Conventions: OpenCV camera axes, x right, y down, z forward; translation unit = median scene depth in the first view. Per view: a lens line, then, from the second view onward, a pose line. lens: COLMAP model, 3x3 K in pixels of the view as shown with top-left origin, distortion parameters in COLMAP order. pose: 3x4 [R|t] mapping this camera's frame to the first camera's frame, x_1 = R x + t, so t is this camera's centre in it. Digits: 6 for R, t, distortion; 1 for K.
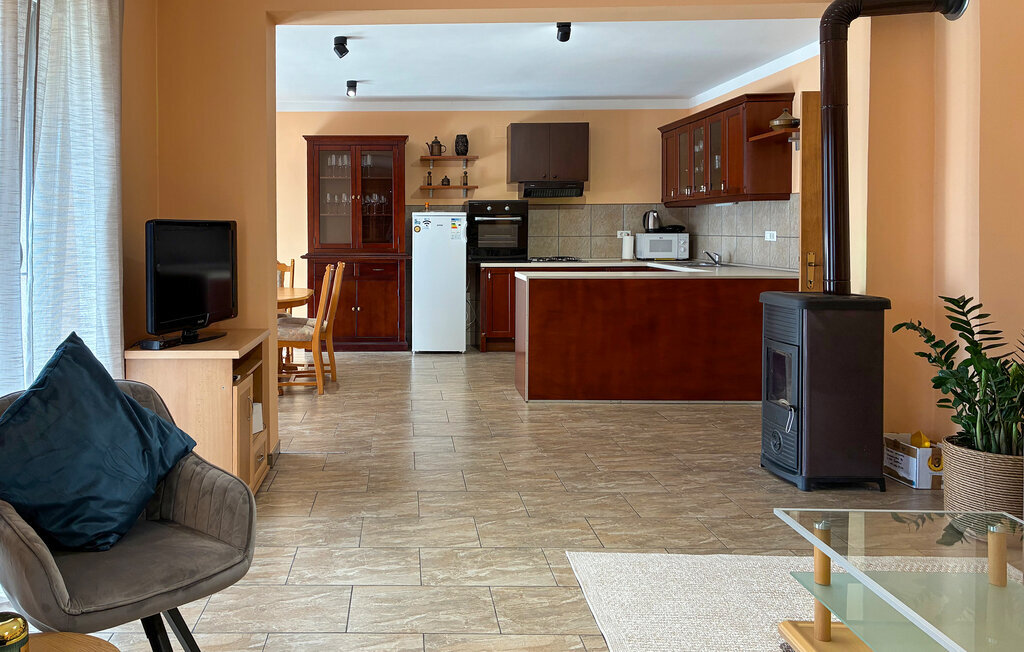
lens RADIAL K [[831.9, 0, 391.1], [0, 831.9, 254.8], [0, 0, 1]] dist [0.037931, 0.000191]
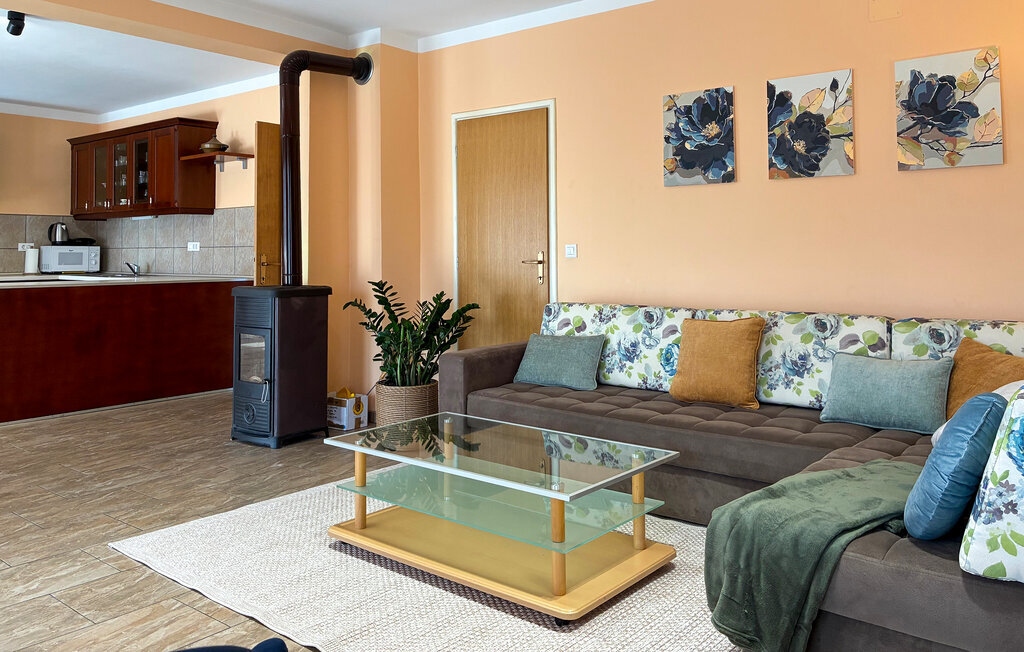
lens RADIAL K [[803.1, 0, 510.7], [0, 803.1, 221.8], [0, 0, 1]] dist [0.040422, -0.001890]
pose [[0.625029, 0.031960, 0.779947, -0.101059], [0.023836, 0.997914, -0.059993, 0.015833], [-0.780238, 0.056088, 0.622963, -0.000876]]
